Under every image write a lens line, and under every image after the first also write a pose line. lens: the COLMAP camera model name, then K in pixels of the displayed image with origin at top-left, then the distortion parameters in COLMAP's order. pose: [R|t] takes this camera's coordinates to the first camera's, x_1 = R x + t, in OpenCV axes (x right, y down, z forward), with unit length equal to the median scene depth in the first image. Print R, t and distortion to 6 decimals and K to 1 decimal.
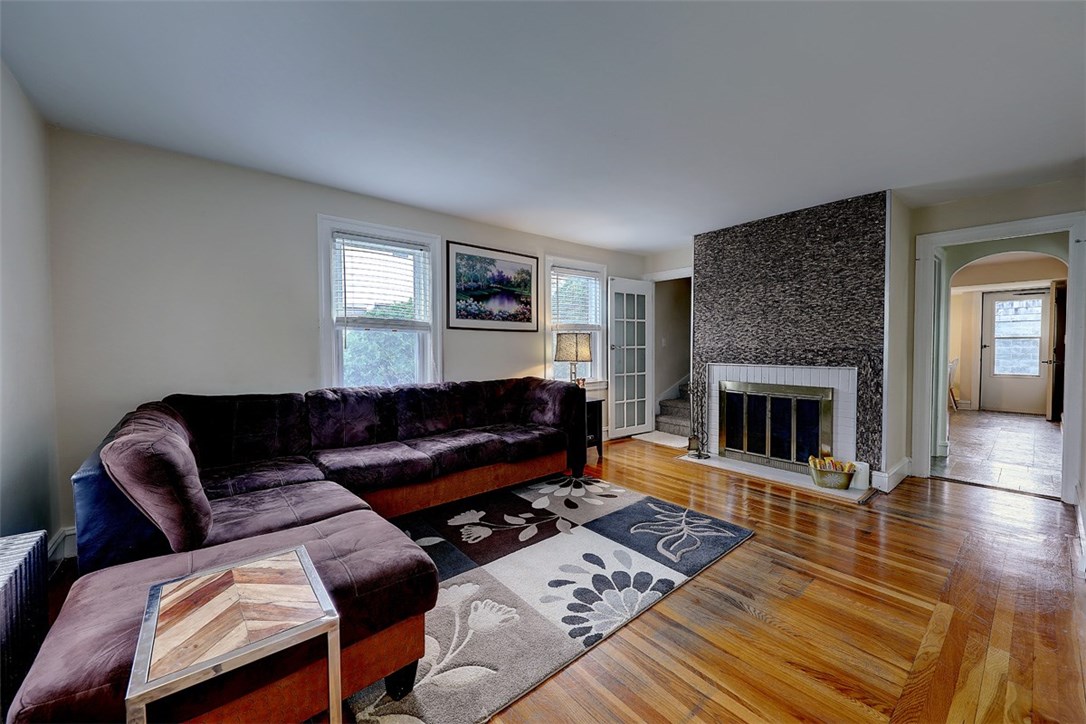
lens RADIAL K [[416.1, 0, 543.0], [0, 416.1, 362.0], [0, 0, 1]] dist [0.000620, 0.000044]
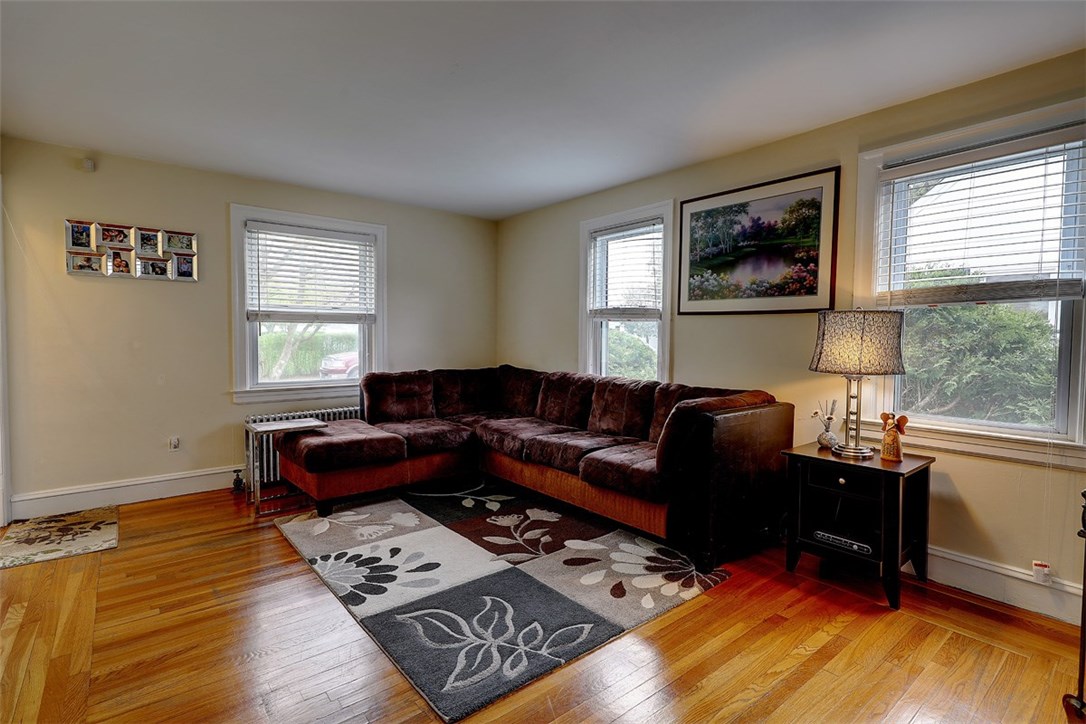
lens RADIAL K [[517.1, 0, 543.0], [0, 517.1, 362.0], [0, 0, 1]] dist [0.016608, -0.000065]
pose [[-0.012738, 0.054879, -0.998412, 0.744589], [-0.044711, 0.997463, 0.055397, -0.033524], [0.998919, 0.045346, -0.010252, 0.748311]]
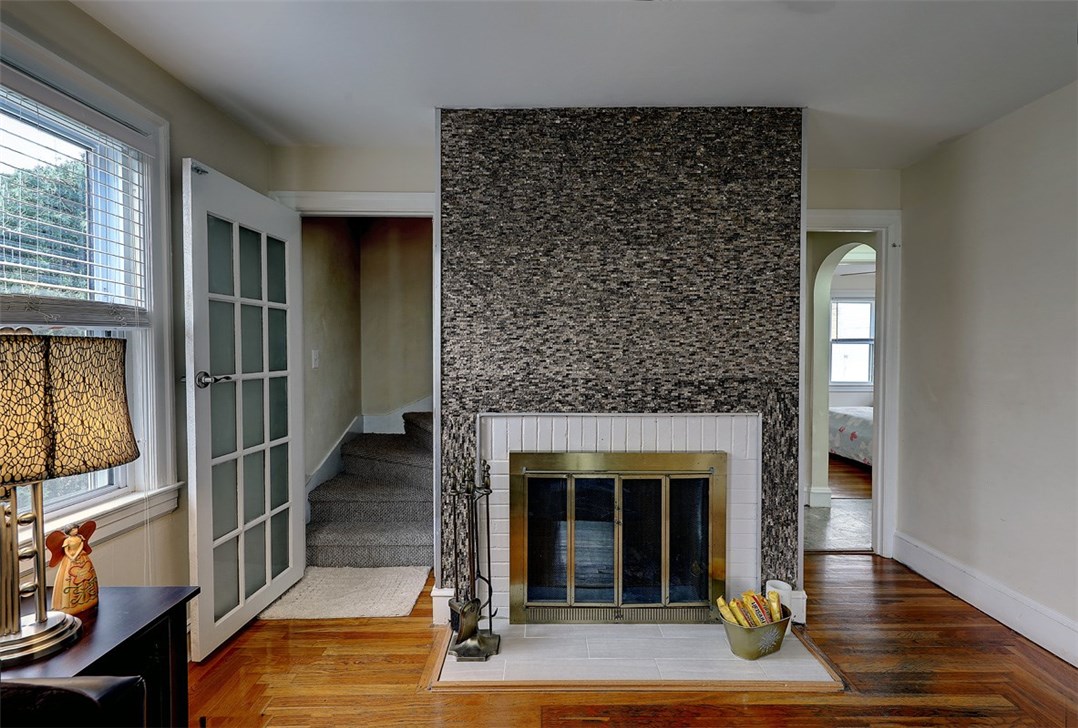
lens RADIAL K [[481.8, 0, 539.0], [0, 481.8, 364.0], [0, 0, 1]] dist [0.001071, 0.000122]
pose [[0.628751, -0.012870, 0.777500, 0.055221], [0.025496, 0.999667, -0.004071, -0.052499], [-0.777189, 0.022383, 0.628869, 0.745023]]
